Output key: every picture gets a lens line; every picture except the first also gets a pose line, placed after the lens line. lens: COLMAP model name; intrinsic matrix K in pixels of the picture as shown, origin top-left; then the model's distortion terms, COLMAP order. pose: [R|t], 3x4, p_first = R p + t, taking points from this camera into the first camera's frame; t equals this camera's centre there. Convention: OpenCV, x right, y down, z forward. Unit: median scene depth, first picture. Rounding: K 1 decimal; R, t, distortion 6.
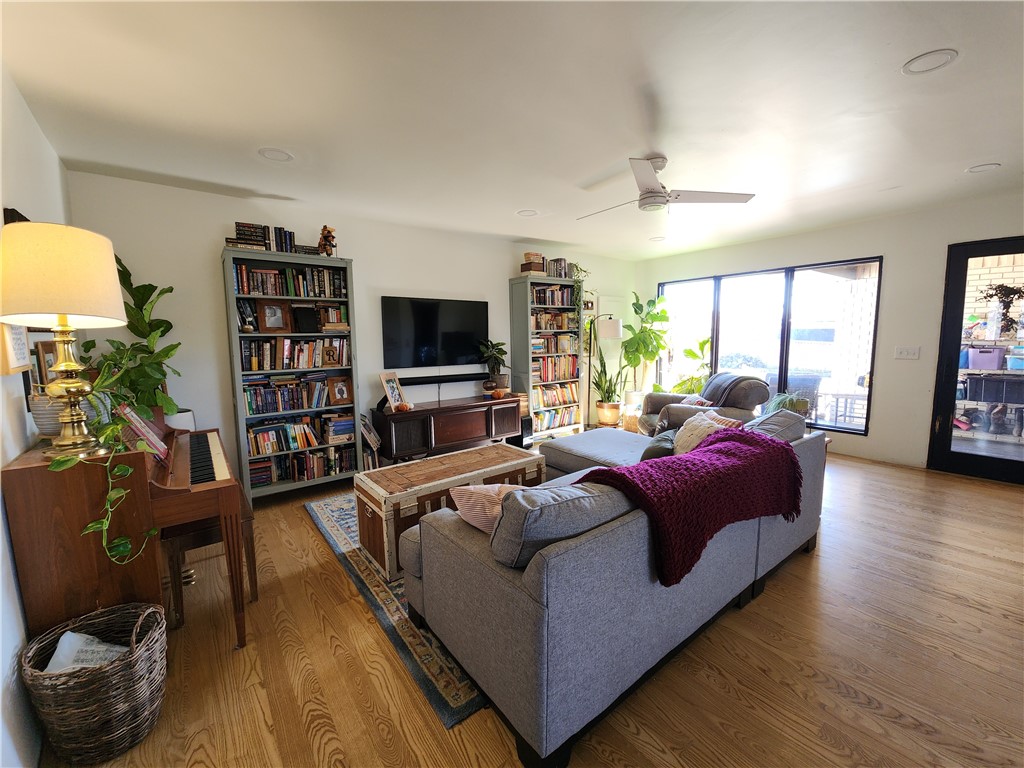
lens RADIAL K [[413.0, 0, 505.4], [0, 413.0, 381.0], [0, 0, 1]] dist [0.000177, -0.004775]
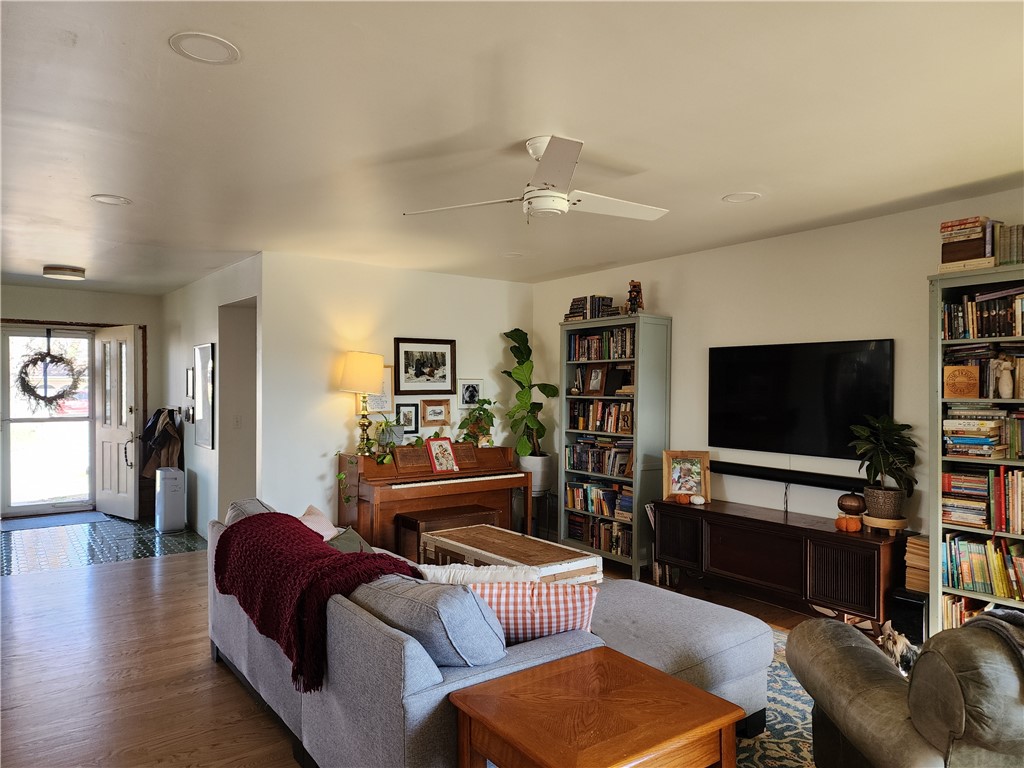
lens RADIAL K [[680.2, 0, 512.9], [0, 680.2, 383.6], [0, 0, 1]] dist [0.045852, -0.023060]
pose [[-0.018679, 0.008369, -0.999791, 1.099782], [-0.110756, 0.993793, 0.010388, -0.134572], [0.993672, 0.110926, -0.017636, 0.786992]]
